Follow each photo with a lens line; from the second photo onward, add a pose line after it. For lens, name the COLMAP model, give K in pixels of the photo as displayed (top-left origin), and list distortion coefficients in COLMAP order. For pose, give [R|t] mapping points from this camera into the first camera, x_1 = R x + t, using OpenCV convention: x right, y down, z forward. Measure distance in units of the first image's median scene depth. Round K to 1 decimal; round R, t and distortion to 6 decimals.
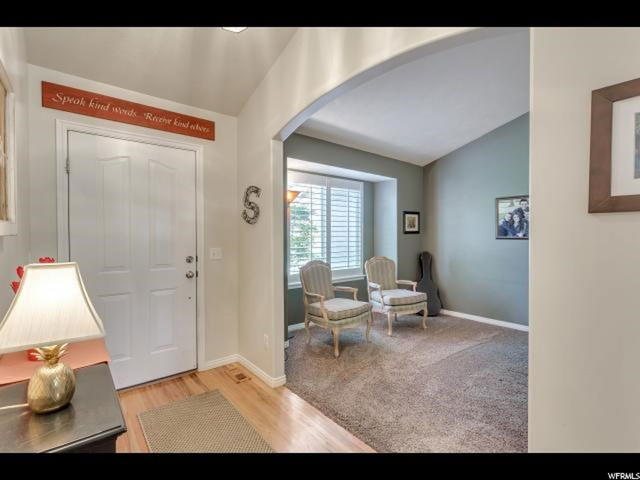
lens RADIAL K [[307.4, 0, 317.9], [0, 307.4, 240.4], [0, 0, 1]] dist [0.002924, 0.001072]
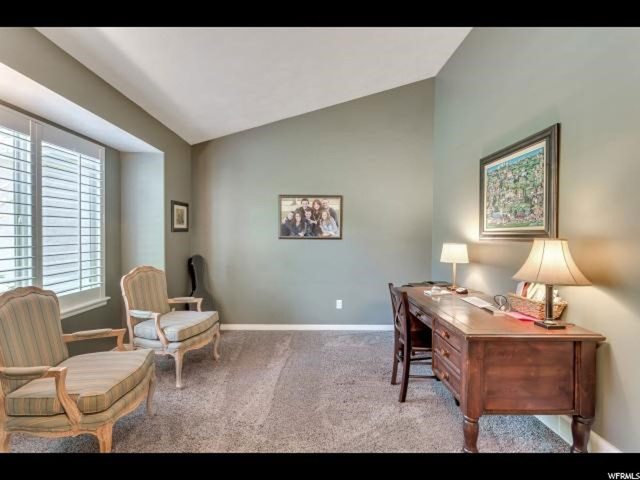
lens RADIAL K [[307.4, 0, 317.9], [0, 307.4, 240.4], [0, 0, 1]] dist [0.002924, 0.001072]
pose [[0.624279, -0.010513, 0.781131, -0.080002], [0.005312, 0.999943, 0.009213, -0.007074], [-0.781184, -0.001602, 0.624299, 0.326280]]
